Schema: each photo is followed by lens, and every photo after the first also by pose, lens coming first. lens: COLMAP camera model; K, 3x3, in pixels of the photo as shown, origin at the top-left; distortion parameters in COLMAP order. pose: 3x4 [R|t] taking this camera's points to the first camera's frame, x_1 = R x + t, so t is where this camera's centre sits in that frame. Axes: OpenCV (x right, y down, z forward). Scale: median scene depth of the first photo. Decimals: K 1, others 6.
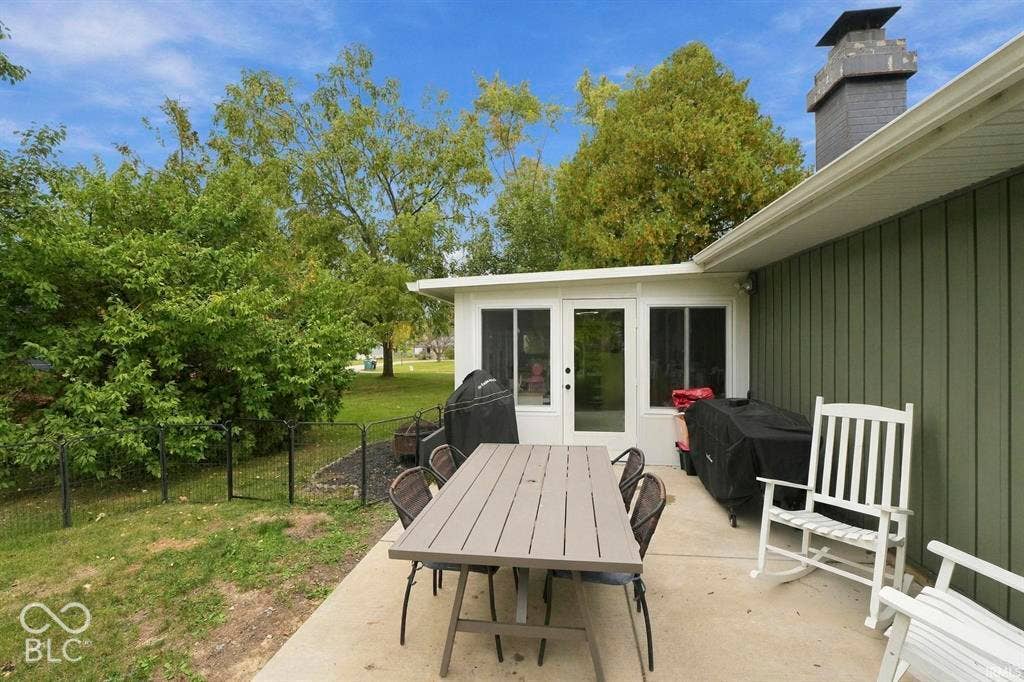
lens RADIAL K [[430.4, 0, 510.1], [0, 430.4, 343.7], [0, 0, 1]] dist [-0.005881, 0.000240]
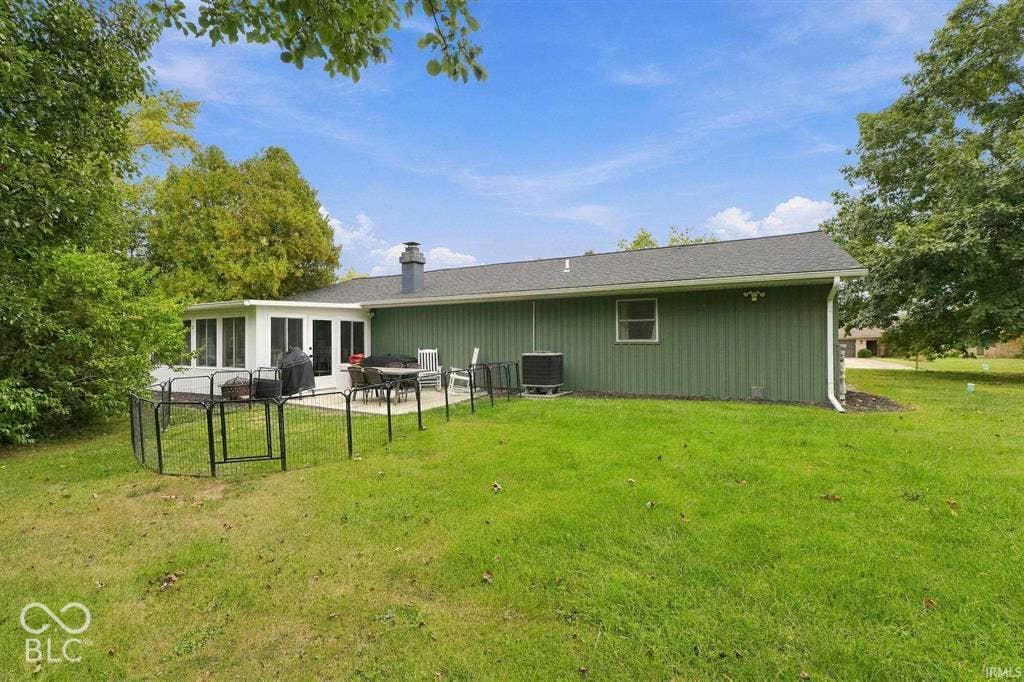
lens RADIAL K [[430.4, 0, 502.1], [0, 430.4, 338.3], [0, 0, 1]] dist [-0.005881, 0.000240]
pose [[0.372792, 0.009152, 0.927870, -1.507572], [0.009612, 0.999860, -0.013724, 0.051945], [-0.927865, 0.014035, 0.372651, -0.670700]]
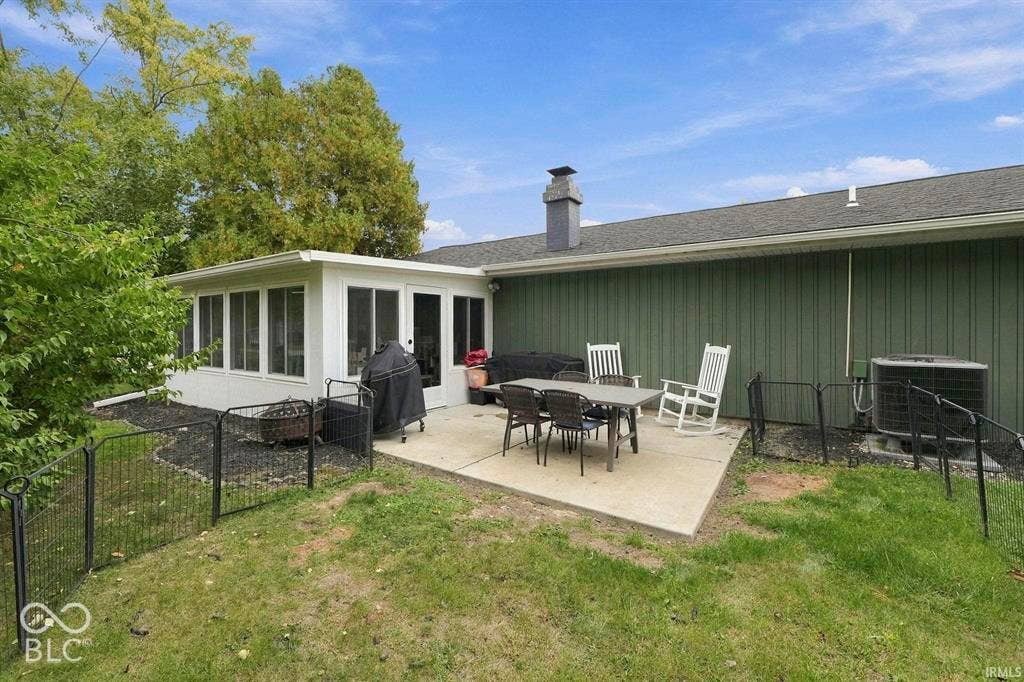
lens RADIAL K [[430.4, 0, 512.7], [0, 430.4, 332.8], [0, 0, 1]] dist [-0.005881, 0.000240]
pose [[0.465487, -0.006821, 0.885028, -0.846782], [0.004185, 0.999976, 0.005506, 0.031586], [-0.885045, 0.001141, 0.465504, 0.167512]]
